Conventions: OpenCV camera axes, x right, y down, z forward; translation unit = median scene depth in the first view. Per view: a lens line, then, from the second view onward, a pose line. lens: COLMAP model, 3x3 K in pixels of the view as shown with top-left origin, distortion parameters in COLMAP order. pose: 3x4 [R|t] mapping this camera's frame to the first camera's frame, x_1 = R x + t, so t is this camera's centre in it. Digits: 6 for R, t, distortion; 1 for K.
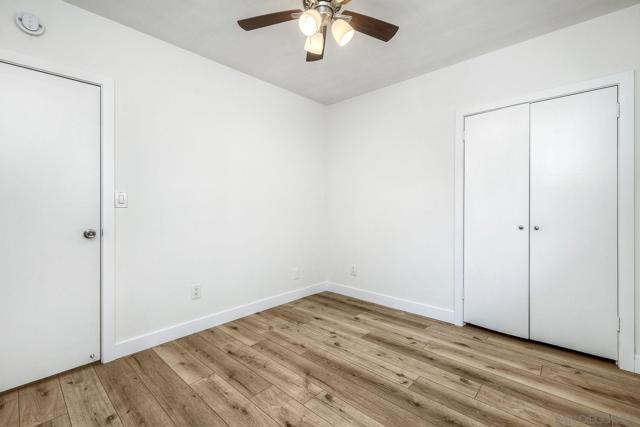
lens RADIAL K [[282.1, 0, 322.7], [0, 282.1, 209.3], [0, 0, 1]] dist [0.004350, 0.000291]
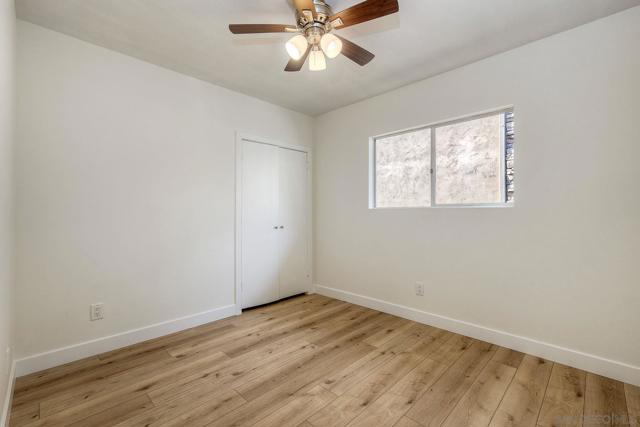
lens RADIAL K [[282.1, 0, 322.7], [0, 282.1, 214.0], [0, 0, 1]] dist [0.004350, 0.000291]
pose [[0.034470, -0.001083, 0.999405, -0.781646], [0.008777, 0.999961, 0.000781, -0.006720], [-0.999367, 0.008745, 0.034478, 0.689669]]
